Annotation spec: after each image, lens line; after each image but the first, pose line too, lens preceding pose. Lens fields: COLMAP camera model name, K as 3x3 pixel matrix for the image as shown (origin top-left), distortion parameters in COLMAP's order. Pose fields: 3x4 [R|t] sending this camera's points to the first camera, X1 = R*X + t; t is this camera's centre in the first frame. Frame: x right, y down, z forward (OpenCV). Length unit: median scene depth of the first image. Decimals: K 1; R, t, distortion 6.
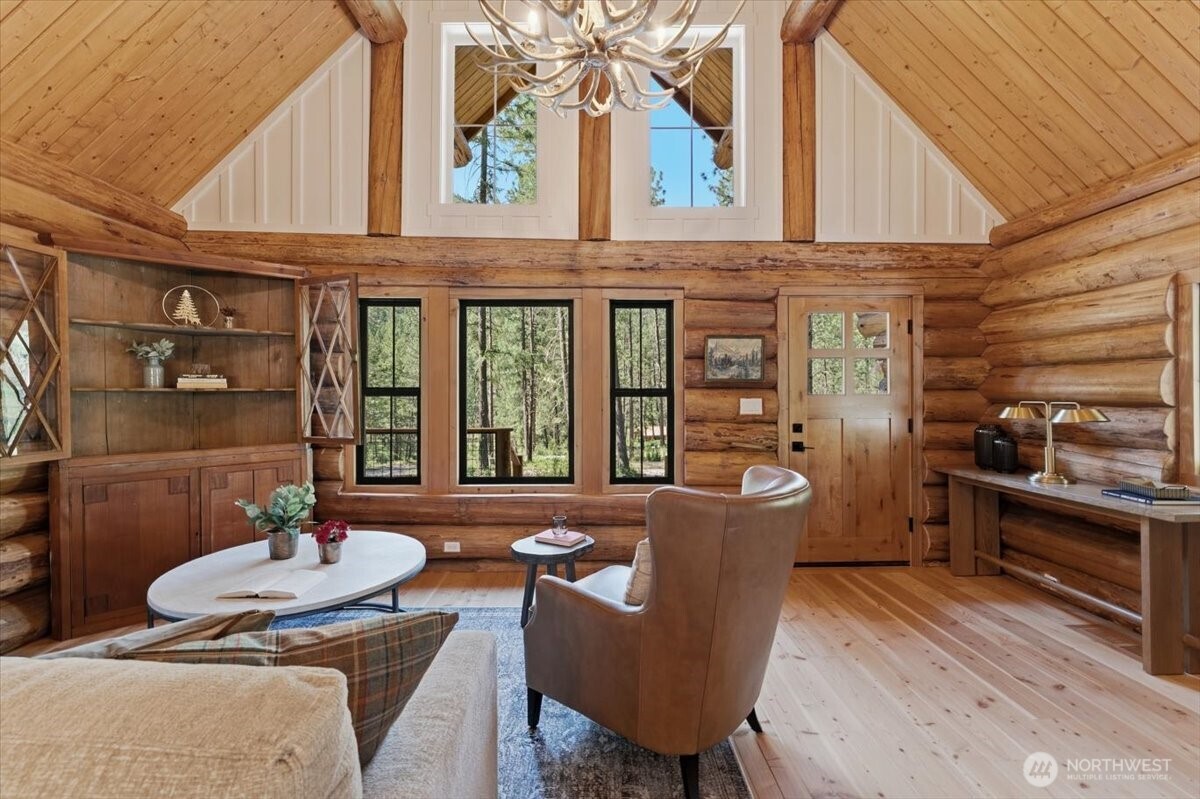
lens RADIAL K [[516.2, 0, 603.1], [0, 516.2, 395.7], [0, 0, 1]] dist [0.003486, -0.000295]
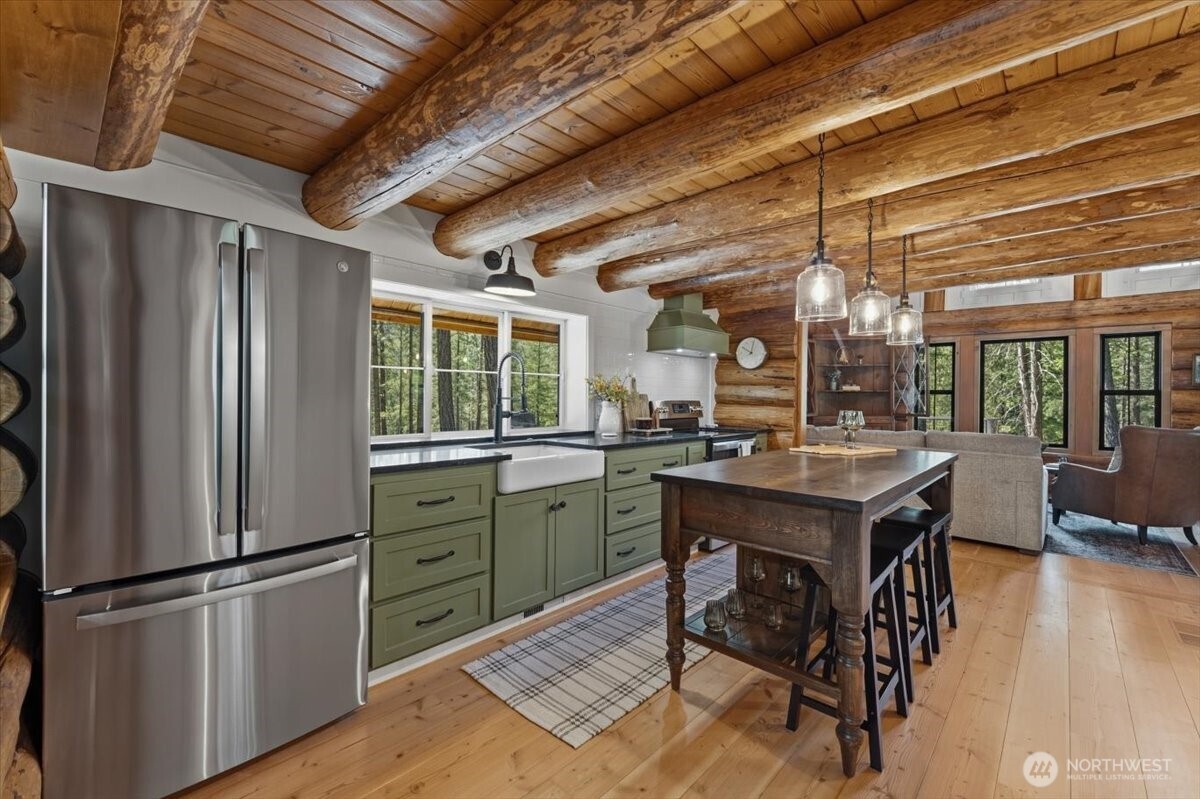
lens RADIAL K [[497.6, 0, 598.2], [0, 497.6, 396.1], [0, 0, 1]] dist [0.008731, -0.000631]
pose [[0.719461, 0.007078, -0.694497, -0.026053], [-0.004649, 0.999975, 0.005376, 0.003843], [0.694518, -0.000639, 0.719475, -1.244166]]
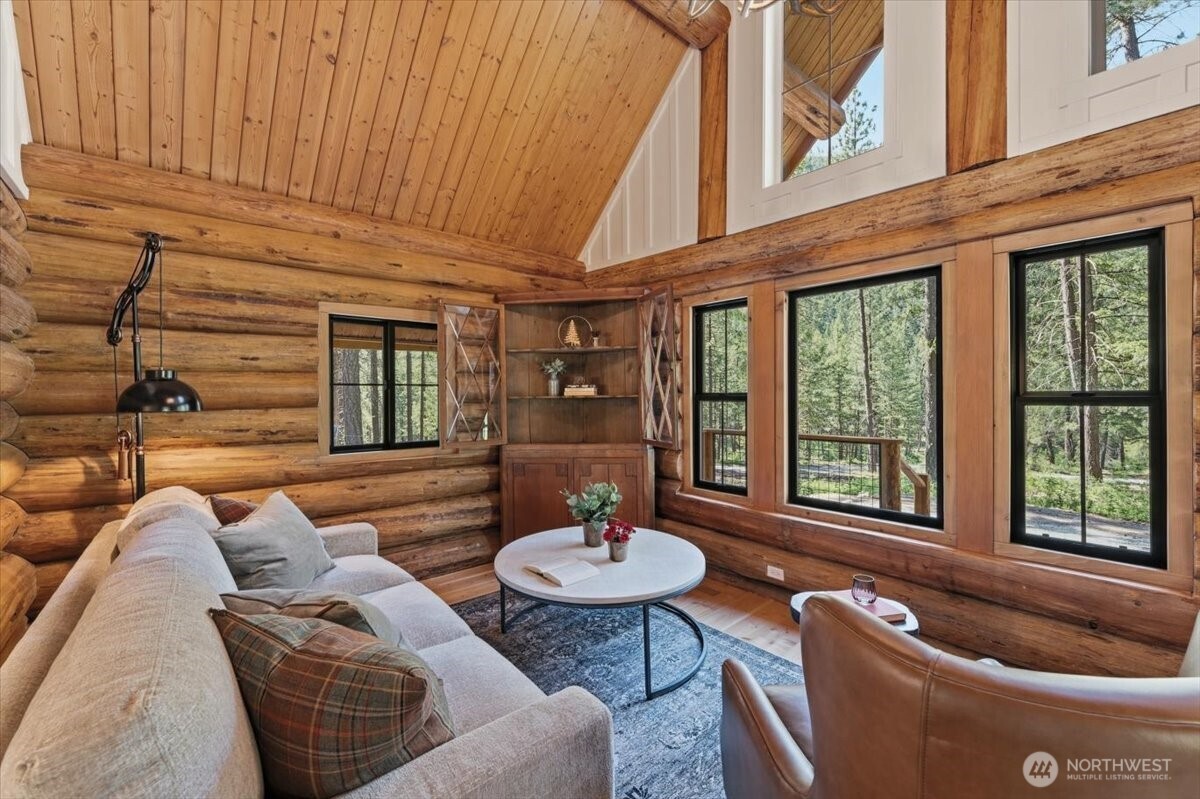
lens RADIAL K [[497.6, 0, 595.3], [0, 497.6, 395.4], [0, 0, 1]] dist [0.008731, -0.000631]
pose [[0.632392, -0.000980, -0.774648, 0.175681], [0.006783, 0.999968, 0.004272, -0.017349], [0.774619, -0.007956, 0.632379, 0.223699]]
